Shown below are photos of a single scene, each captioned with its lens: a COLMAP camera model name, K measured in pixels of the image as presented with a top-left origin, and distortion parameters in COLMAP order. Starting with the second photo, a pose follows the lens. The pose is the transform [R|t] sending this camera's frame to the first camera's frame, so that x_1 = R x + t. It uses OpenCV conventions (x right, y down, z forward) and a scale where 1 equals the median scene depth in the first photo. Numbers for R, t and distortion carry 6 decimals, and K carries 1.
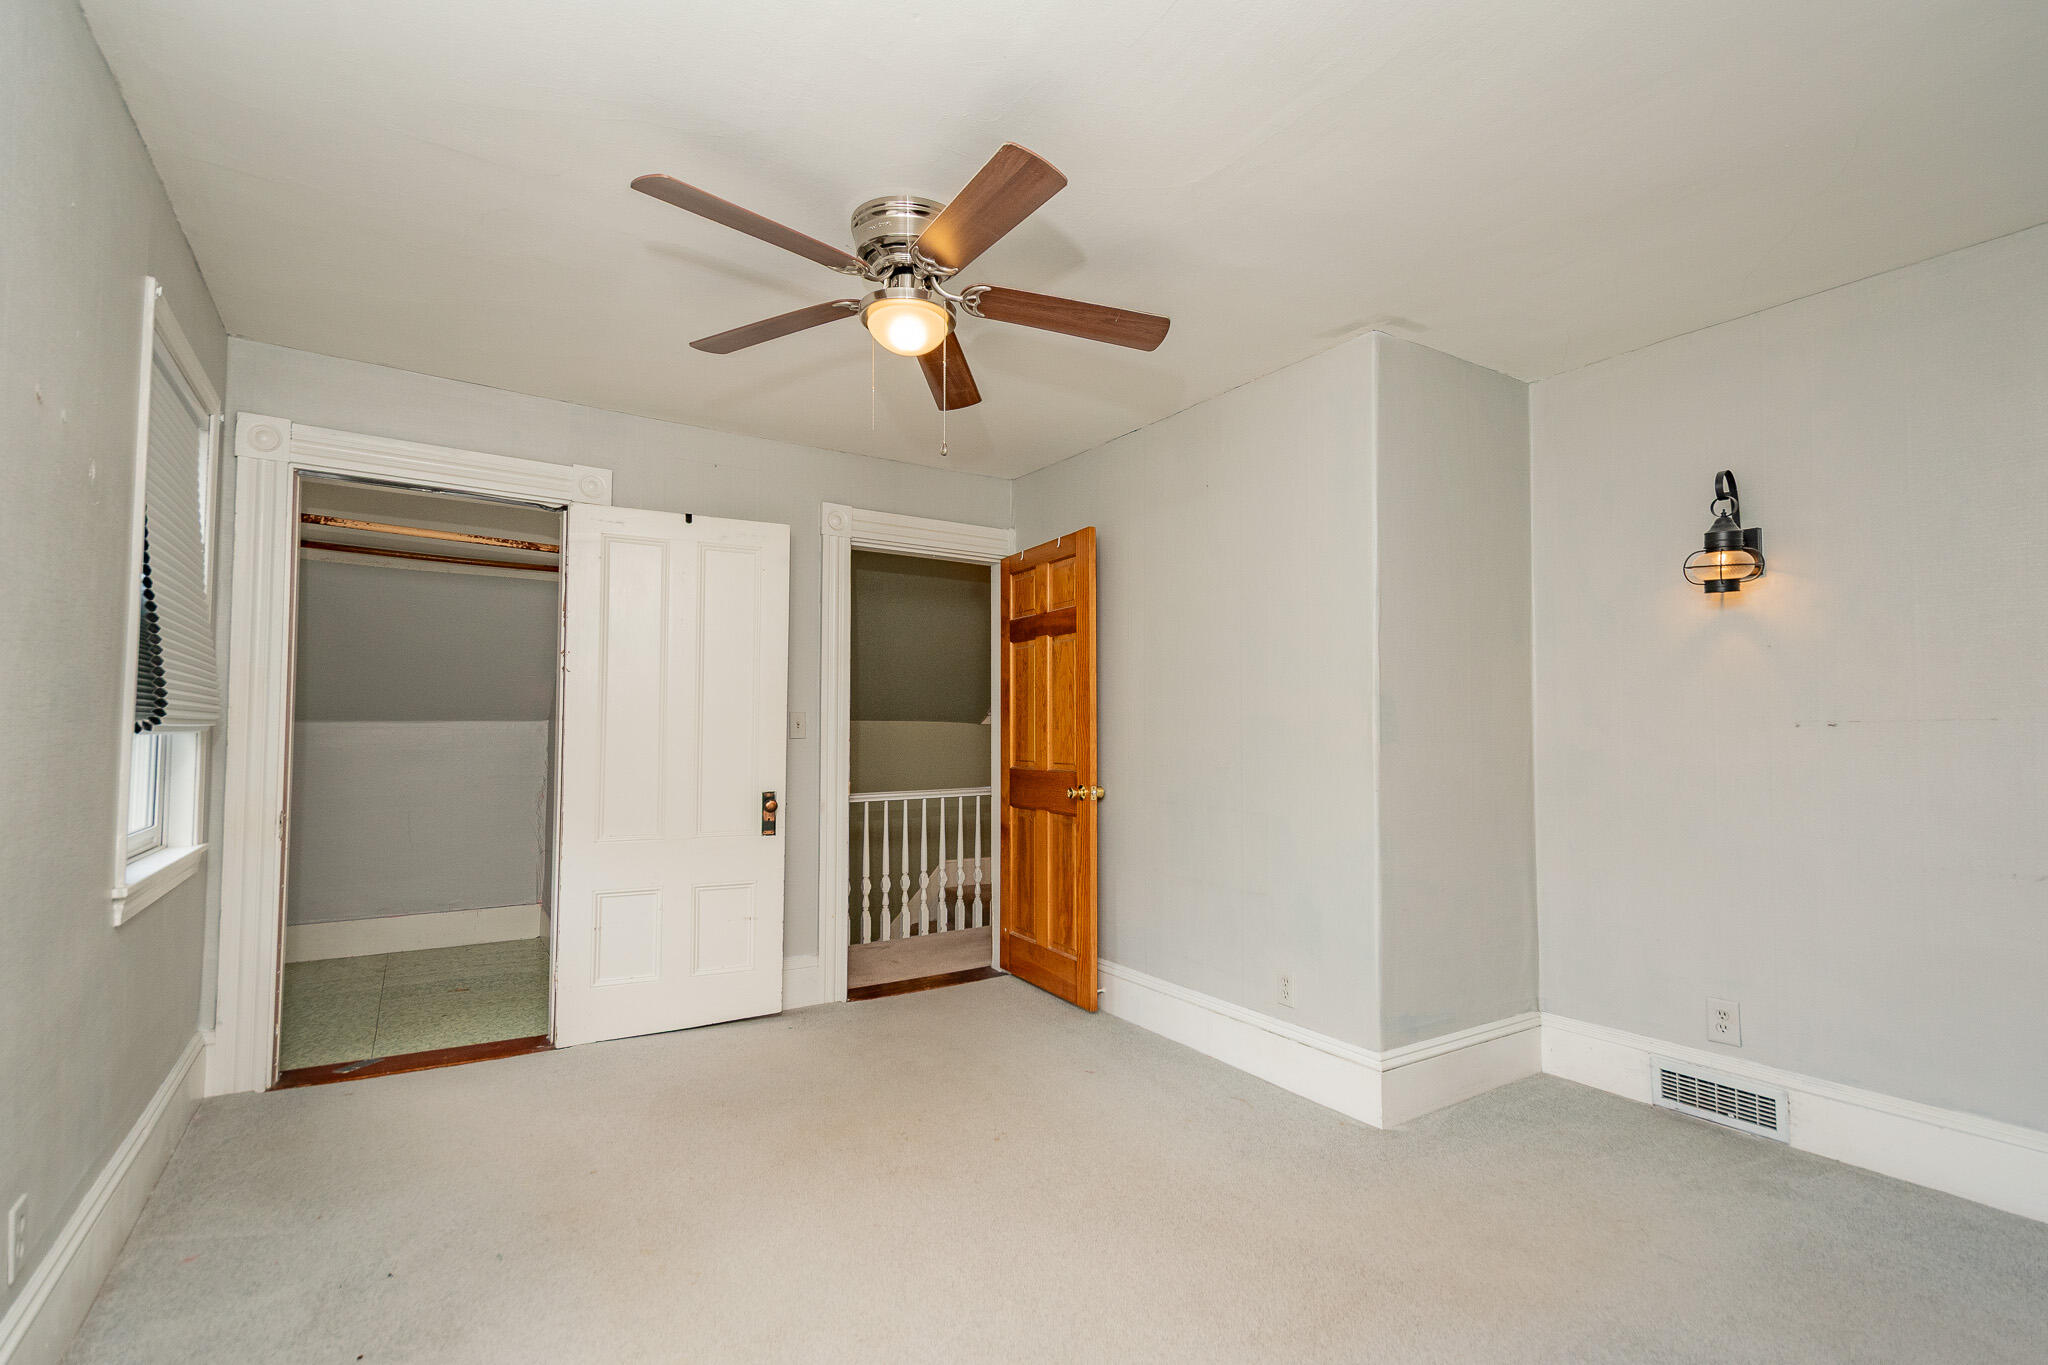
lens RADIAL K [[898.1, 0, 1036.6], [0, 898.1, 688.5], [0, 0, 1]] dist [0.000285, -0.000075]
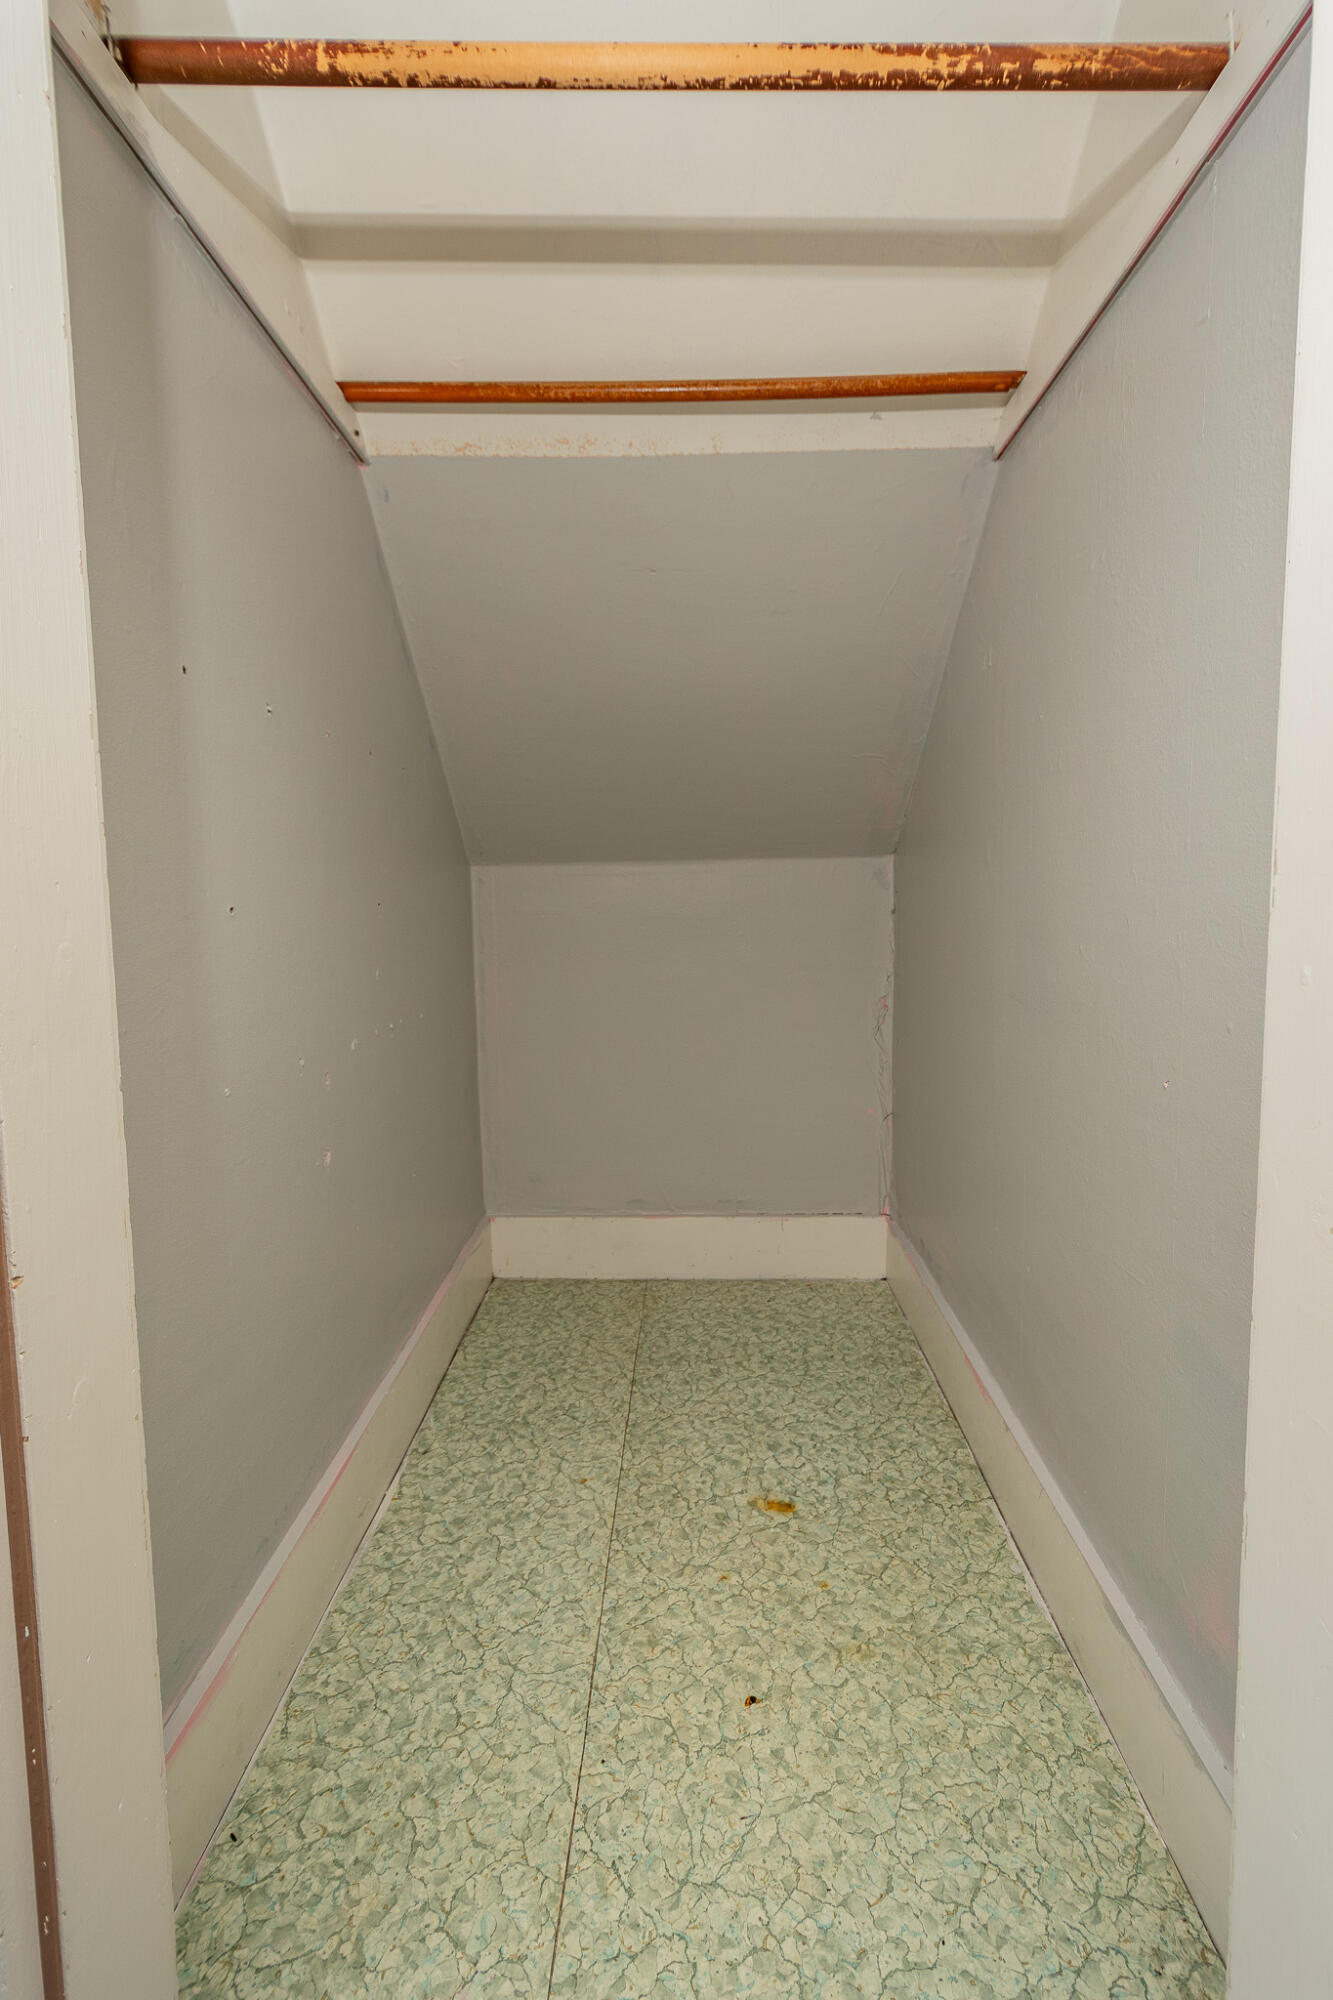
lens RADIAL K [[877.0, 0, 674.8], [0, 877.0, 984.8], [0, 0, 1]] dist [0.000285, -0.000075]
pose [[0.810705, 0.039391, -0.584128, -0.338288], [0.041304, 0.991399, 0.124182, 0.039305], [0.583996, -0.124802, 0.802106, 0.507578]]
